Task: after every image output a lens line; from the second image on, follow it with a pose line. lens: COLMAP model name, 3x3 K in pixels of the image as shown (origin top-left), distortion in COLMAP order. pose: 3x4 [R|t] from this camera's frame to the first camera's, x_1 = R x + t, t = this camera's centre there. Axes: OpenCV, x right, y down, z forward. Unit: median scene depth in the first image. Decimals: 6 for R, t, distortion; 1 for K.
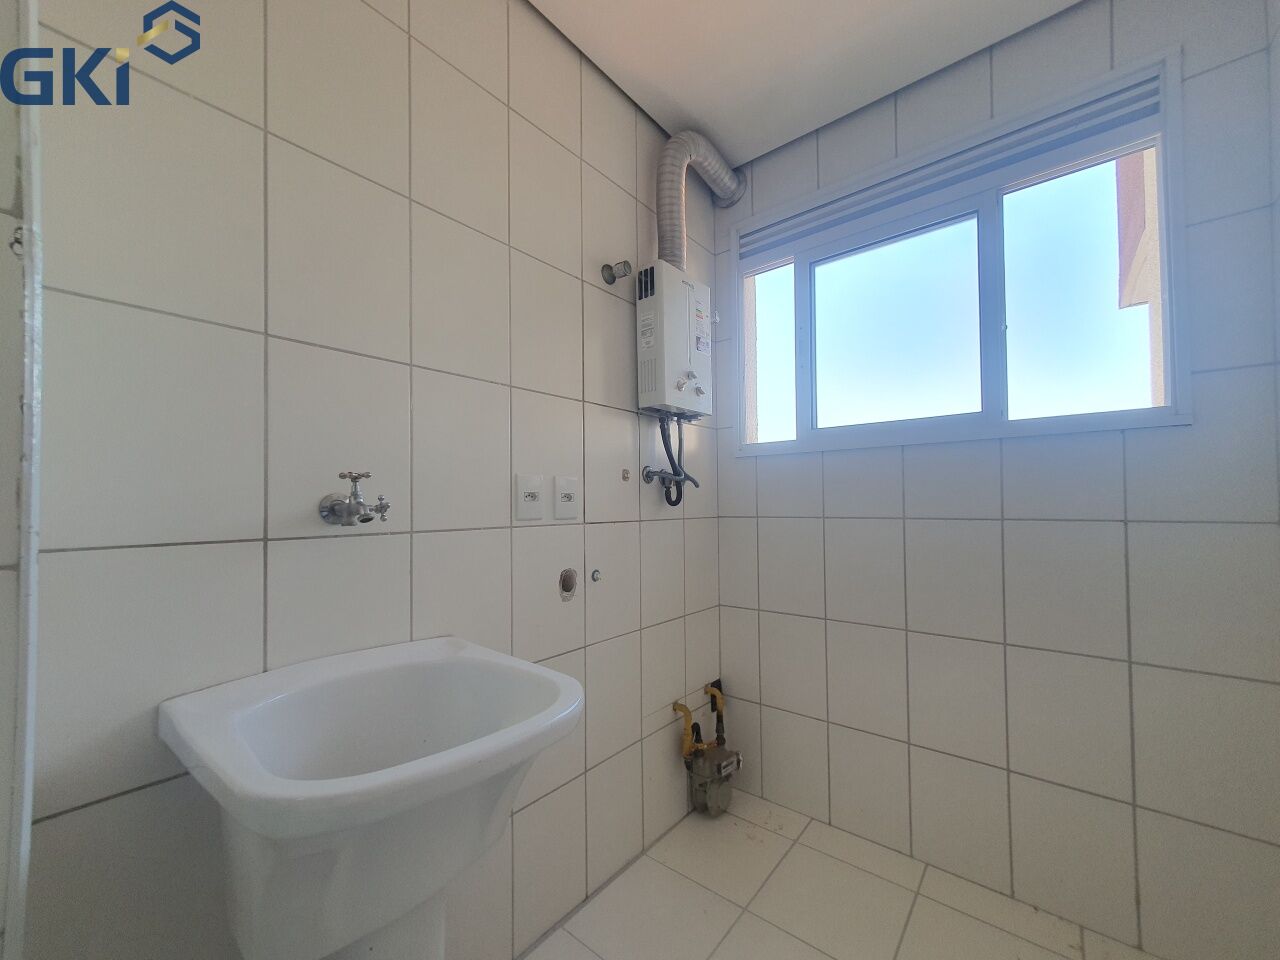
lens RADIAL K [[505.5, 0, 645.2], [0, 505.5, 487.1], [0, 0, 1]] dist [0.003564, 0.000802]
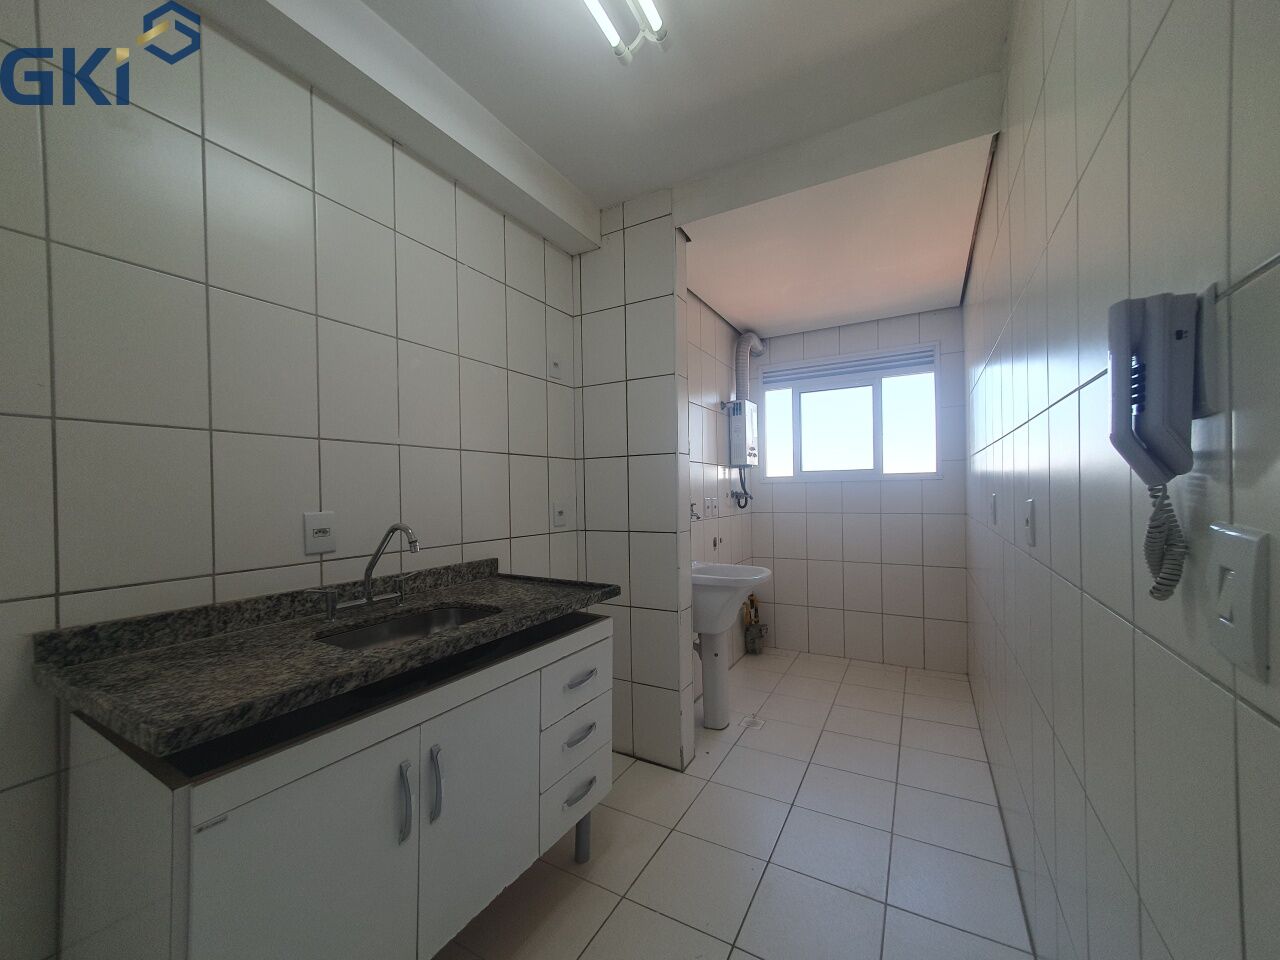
lens RADIAL K [[505.5, 0, 642.4], [0, 505.5, 488.1], [0, 0, 1]] dist [0.003564, 0.000802]
pose [[0.983199, -0.004941, 0.182470, -0.739334], [0.001099, 0.999776, 0.021151, -0.094080], [-0.182534, -0.020595, 0.982984, -1.008750]]
